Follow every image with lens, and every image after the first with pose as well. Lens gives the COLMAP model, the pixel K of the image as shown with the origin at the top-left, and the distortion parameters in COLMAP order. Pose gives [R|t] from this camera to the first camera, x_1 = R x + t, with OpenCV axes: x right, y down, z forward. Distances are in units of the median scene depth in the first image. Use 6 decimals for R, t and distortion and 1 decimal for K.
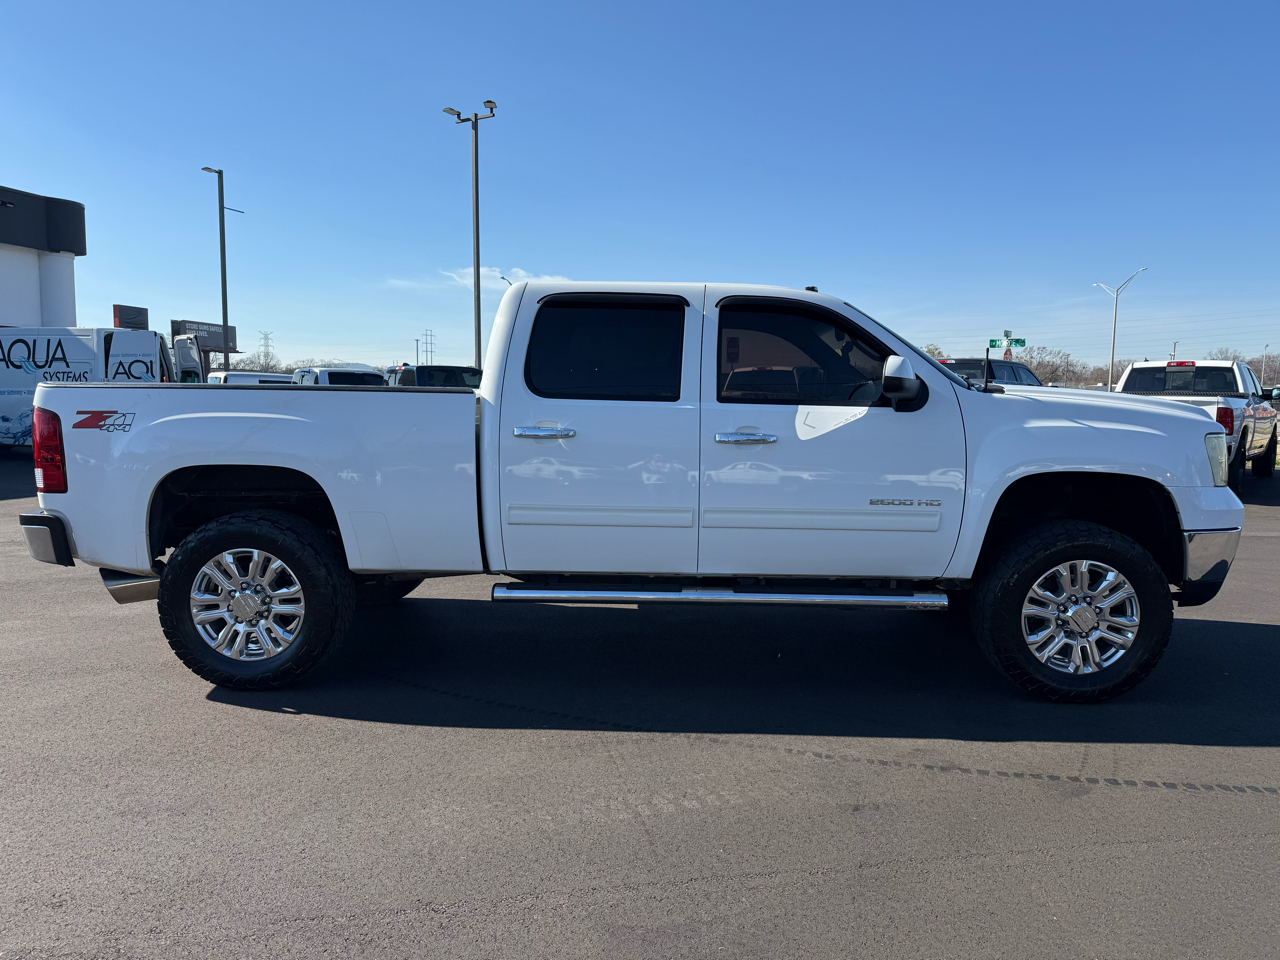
lens RADIAL K [[904.6, 0, 640.0], [0, 904.6, 480.0], [0, 0, 1]] dist [0.121653, -0.207090]
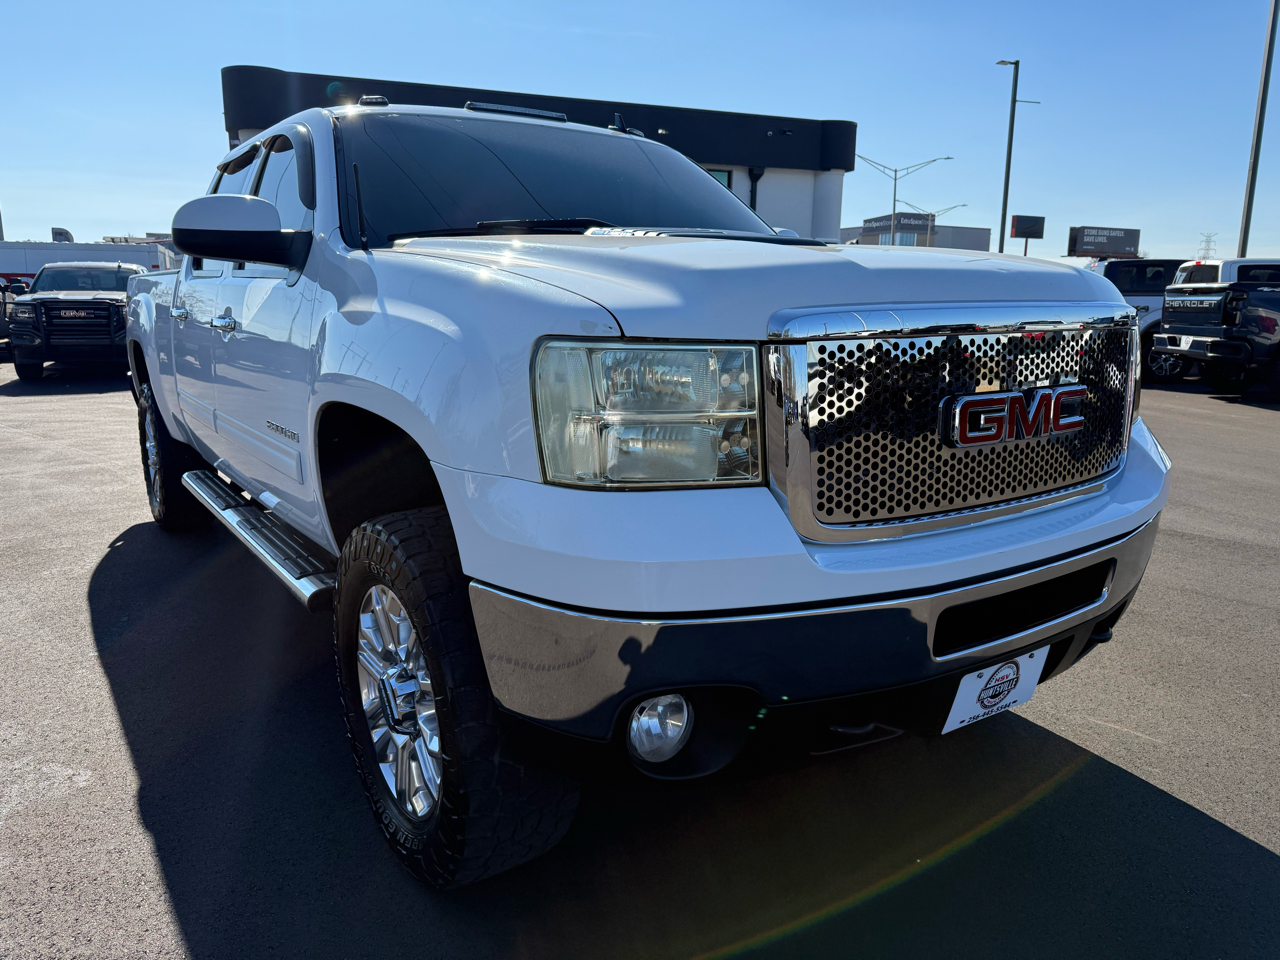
lens RADIAL K [[912.8, 0, 644.1], [0, 912.8, 479.5], [0, 0, 1]] dist [0.048752, -0.067212]
pose [[0.585301, 0.153724, -0.796111, 0.936810], [-0.077792, 0.987980, 0.133580, -0.046878], [0.807076, -0.016253, 0.590224, 0.811512]]
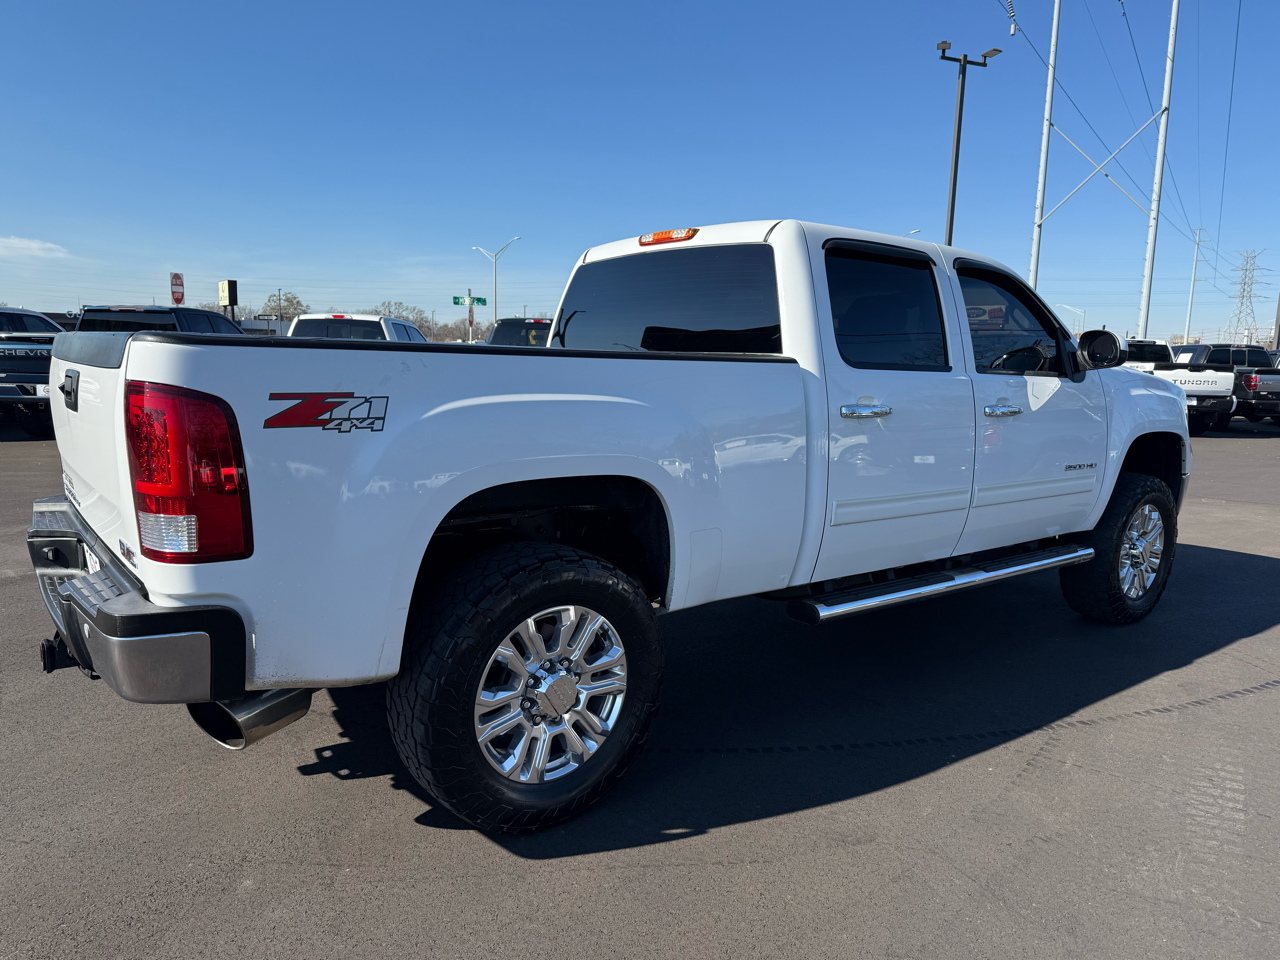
lens RADIAL K [[905.9, 0, 648.4], [0, 905.9, 480.3], [0, 0, 1]] dist [0.079723, -0.087998]
pose [[0.767653, -0.076063, 0.636336, -0.778940], [0.042476, 0.996787, 0.067907, -0.053151], [-0.639456, -0.025101, 0.768418, 0.482404]]
